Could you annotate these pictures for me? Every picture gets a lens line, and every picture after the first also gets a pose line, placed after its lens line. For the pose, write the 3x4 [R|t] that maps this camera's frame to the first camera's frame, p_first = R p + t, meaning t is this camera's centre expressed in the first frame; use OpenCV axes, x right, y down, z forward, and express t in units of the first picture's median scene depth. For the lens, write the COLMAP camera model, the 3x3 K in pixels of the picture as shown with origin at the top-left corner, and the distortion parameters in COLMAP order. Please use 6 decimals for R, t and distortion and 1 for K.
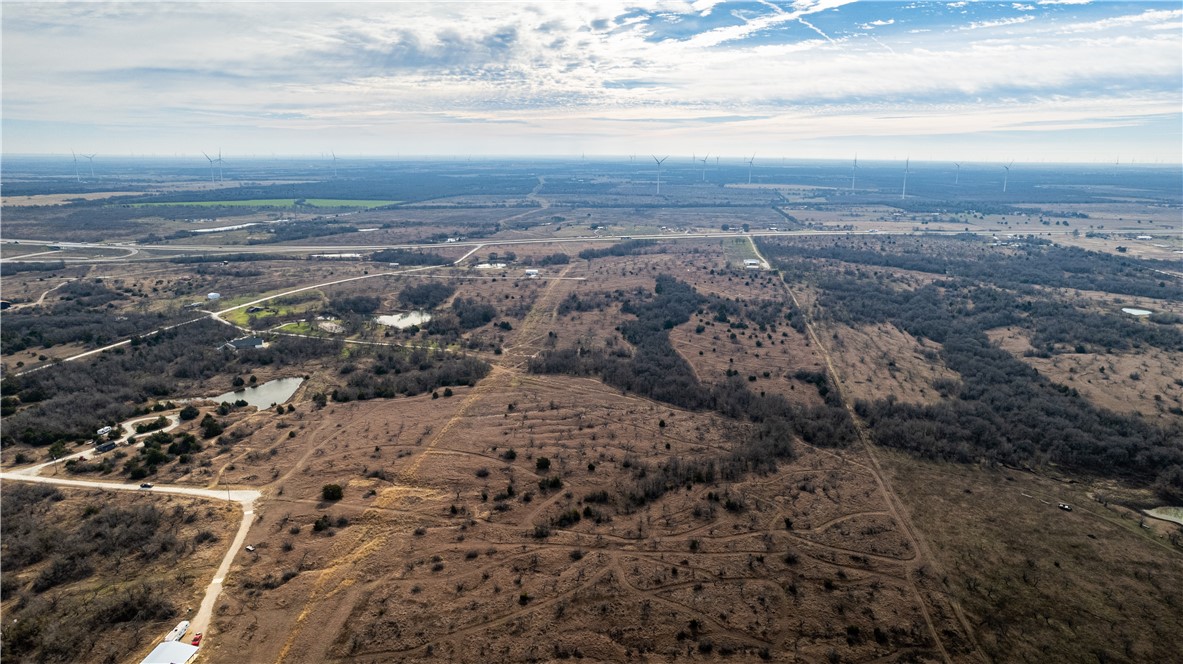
lens RADIAL K [[755.1, 0, 594.5], [0, 755.1, 335.6], [0, 0, 1]] dist [-0.079244, 0.091463]
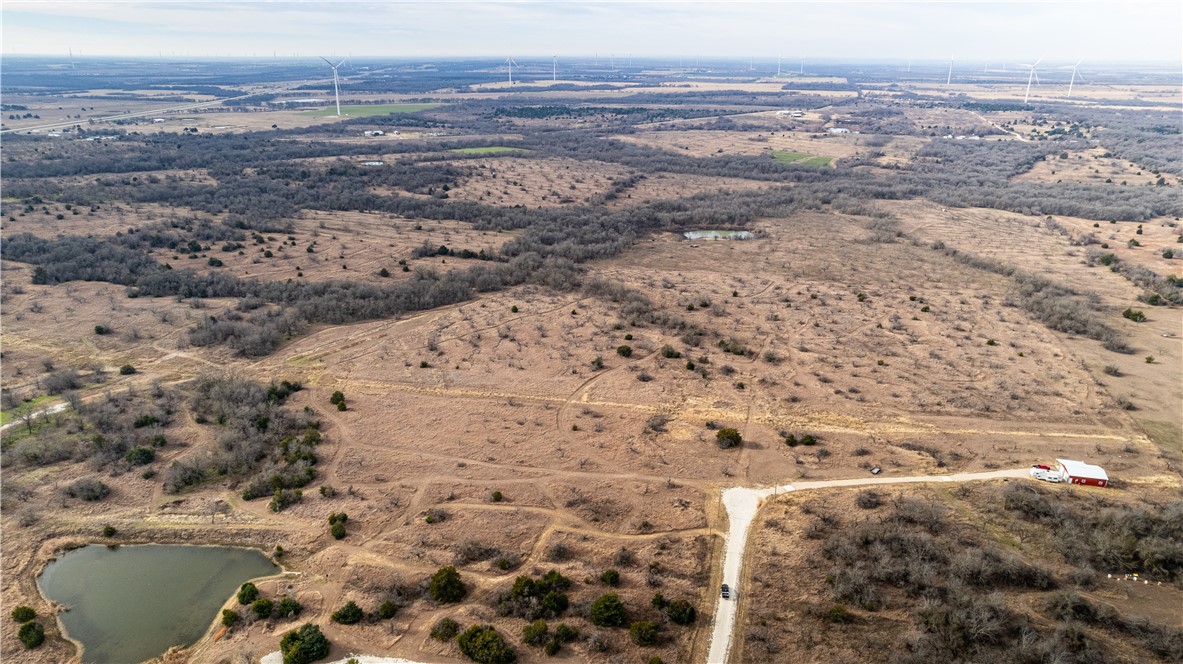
lens RADIAL K [[755.1, 0, 594.5], [0, 755.1, 335.6], [0, 0, 1]] dist [-0.079244, 0.091463]
pose [[0.144366, -0.359779, 0.921801, -0.658416], [0.233680, 0.917607, 0.321545, -0.115343], [-0.961536, 0.168986, 0.216544, 0.572295]]
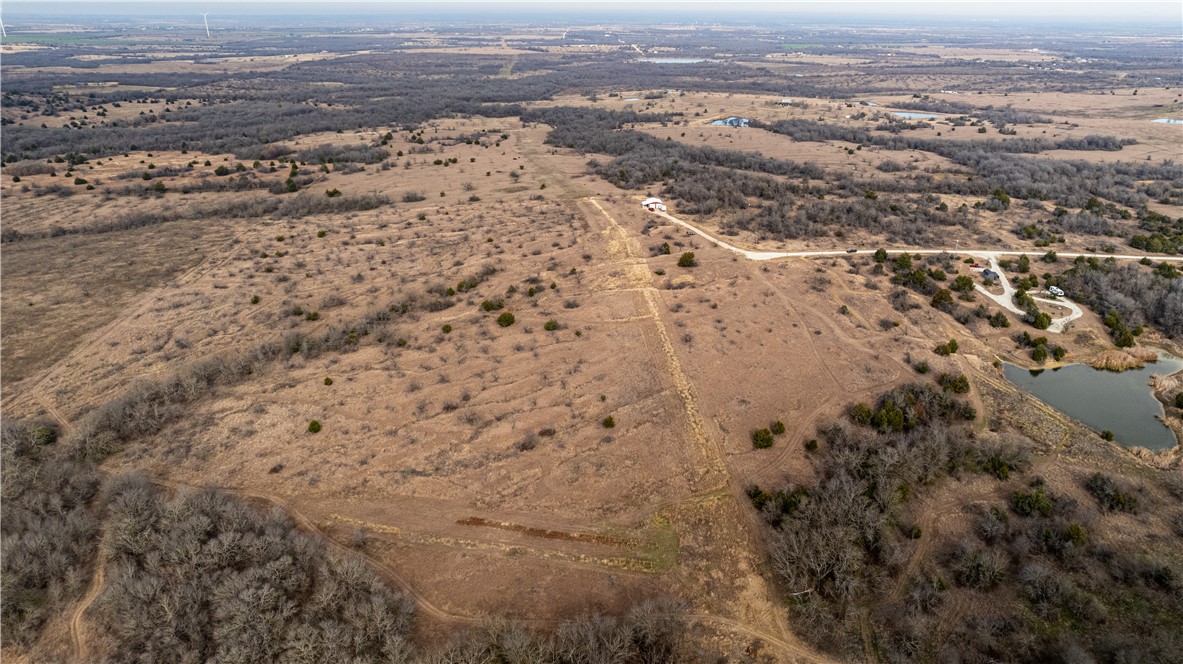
lens RADIAL K [[806.2, 0, 634.1], [0, 806.2, 334.3], [0, 0, 1]] dist [-0.079481, 0.091670]
pose [[-0.977975, 0.068804, -0.197056, -0.021321], [-0.060317, 0.810661, 0.582400, -0.232062], [0.199817, 0.581459, -0.788656, 1.195768]]
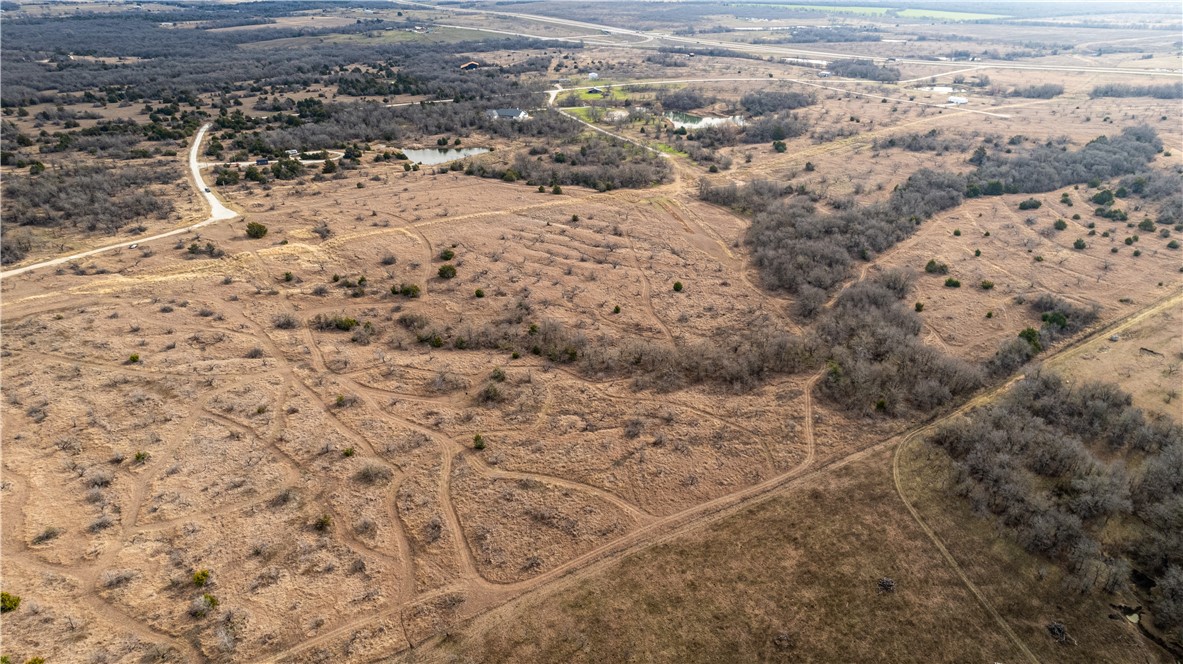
lens RADIAL K [[755.1, 0, 594.5], [0, 755.1, 335.6], [0, 0, 1]] dist [-0.079244, 0.091463]
pose [[0.655054, 0.335705, -0.676910, 0.434747], [-0.180123, 0.939431, 0.291592, -0.025778], [0.733799, -0.069081, 0.675846, 0.381750]]
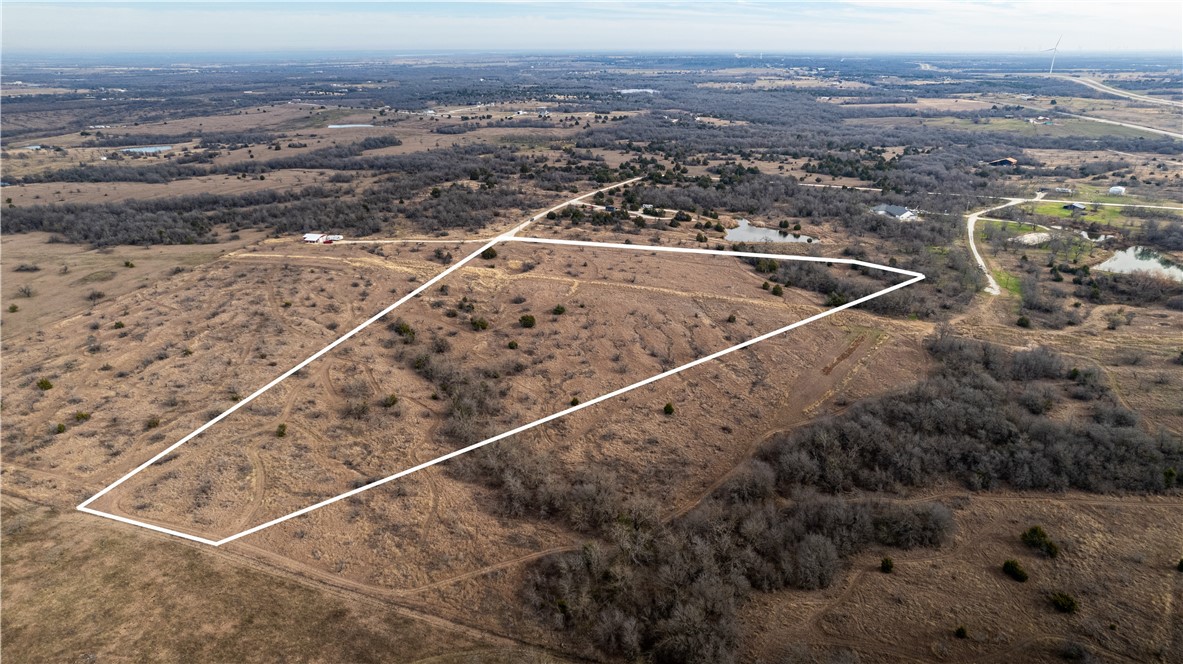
lens RADIAL K [[755.1, 0, 594.5], [0, 755.1, 335.6], [0, 0, 1]] dist [-0.079244, 0.091463]
pose [[-0.185630, 0.351925, -0.917437, 0.521120], [-0.235190, 0.890613, 0.389223, -0.129242], [0.954058, 0.288024, -0.082555, 0.801149]]
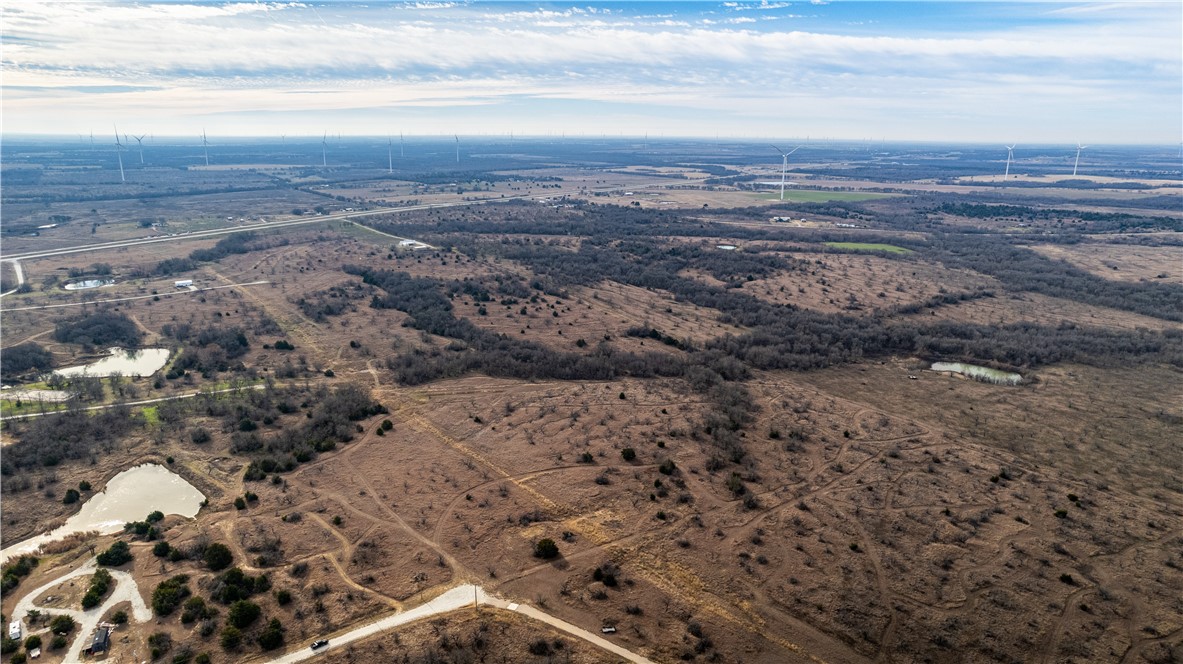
lens RADIAL K [[755.1, 0, 594.5], [0, 755.1, 335.6], [0, 0, 1]] dist [-0.079244, 0.091463]
pose [[0.733768, -0.181580, 0.654685, -0.491609], [0.160955, 0.982651, 0.092145, -0.054120], [-0.660059, 0.037762, 0.750264, 0.203041]]
